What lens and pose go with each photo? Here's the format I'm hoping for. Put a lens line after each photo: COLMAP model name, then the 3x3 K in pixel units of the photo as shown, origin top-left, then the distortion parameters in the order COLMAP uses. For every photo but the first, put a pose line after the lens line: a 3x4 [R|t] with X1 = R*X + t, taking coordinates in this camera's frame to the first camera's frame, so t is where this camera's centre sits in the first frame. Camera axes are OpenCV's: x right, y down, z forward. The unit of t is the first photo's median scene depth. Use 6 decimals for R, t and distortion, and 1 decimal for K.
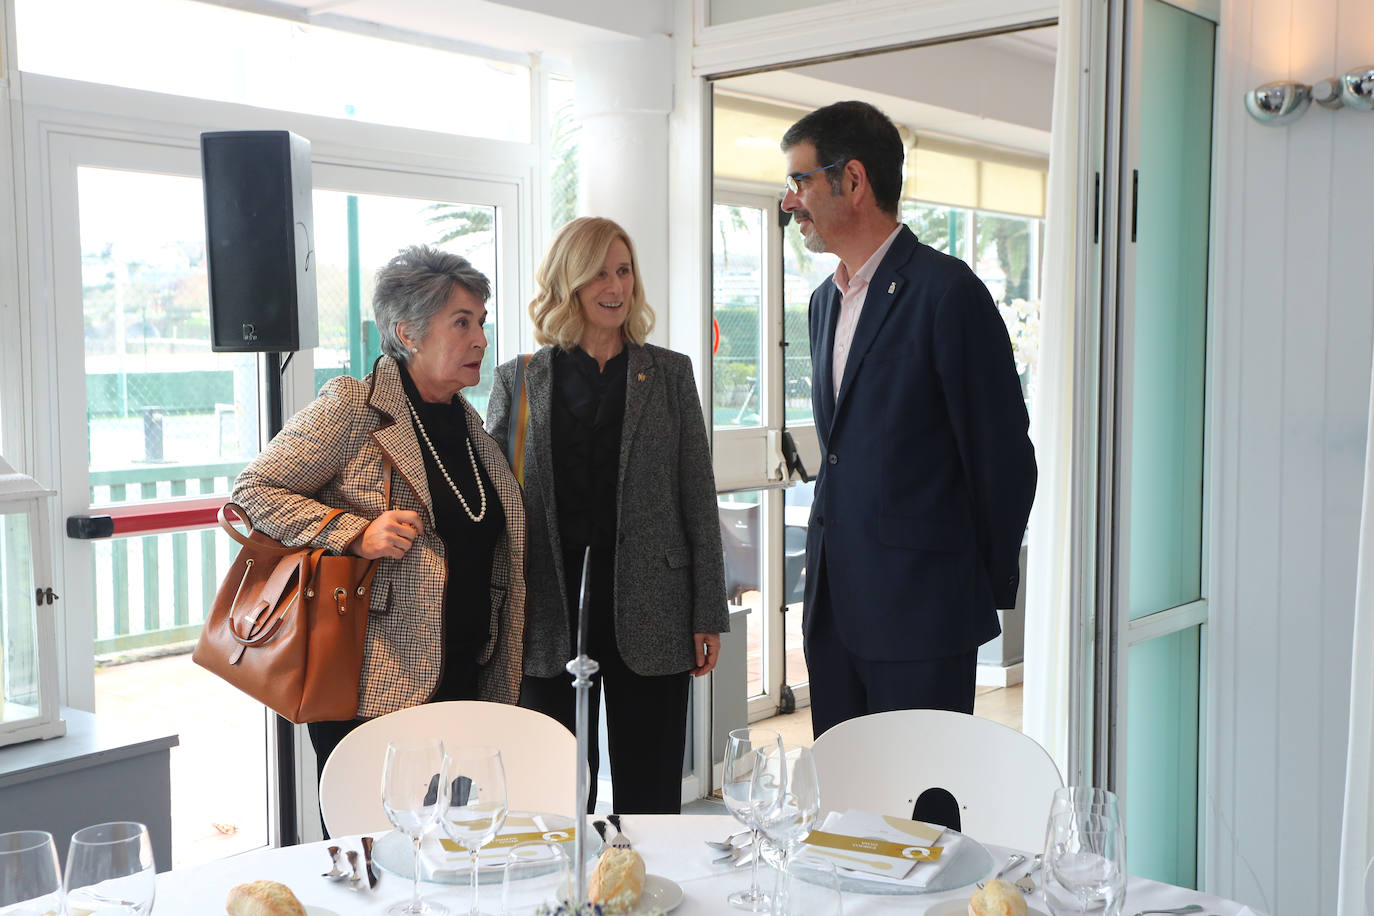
lens RADIAL K [[1501.5, 0, 687.0], [0, 1501.5, 458.0], [0, 0, 1]] dist [0.065086, 0.001083]
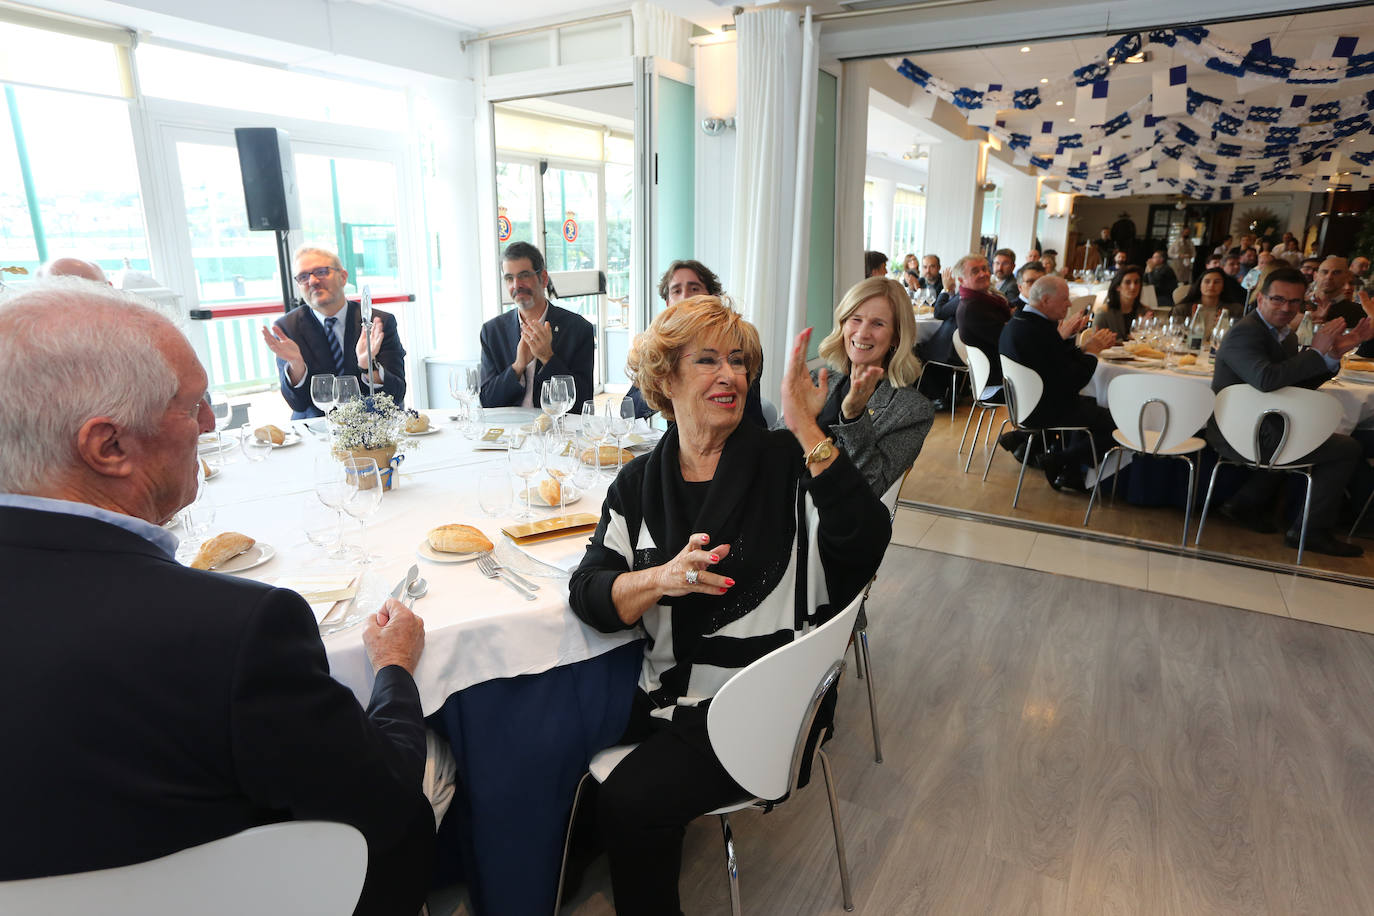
lens RADIAL K [[791.1, 0, 678.1], [0, 791.1, 441.0], [0, 0, 1]] dist [-0.006685, 0.000179]
pose [[0.987423, -0.037037, 0.153700, 0.091741], [0.010266, 0.985141, 0.171439, 0.032531], [-0.157766, -0.167705, 0.973132, -0.218167]]
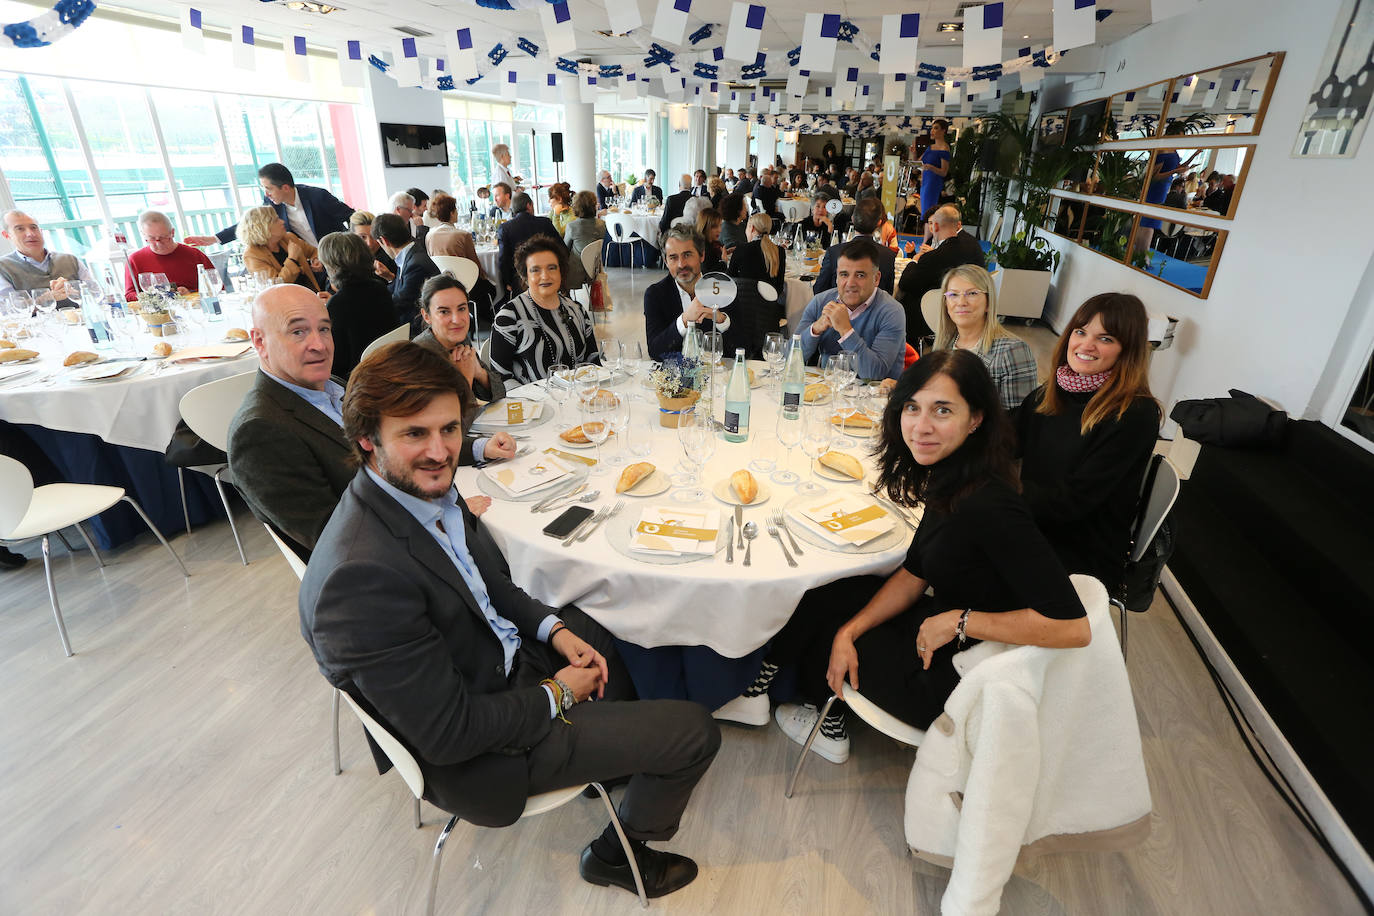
lens RADIAL K [[675.0, 0, 687.0], [0, 675.0, 458.0], [0, 0, 1]] dist [-0.053760, 0.022187]
pose [[0.910718, -0.169047, 0.376850, -0.971831], [0.027497, 0.935197, 0.353057, 0.125928], [-0.412113, -0.311173, 0.856349, -2.137339]]
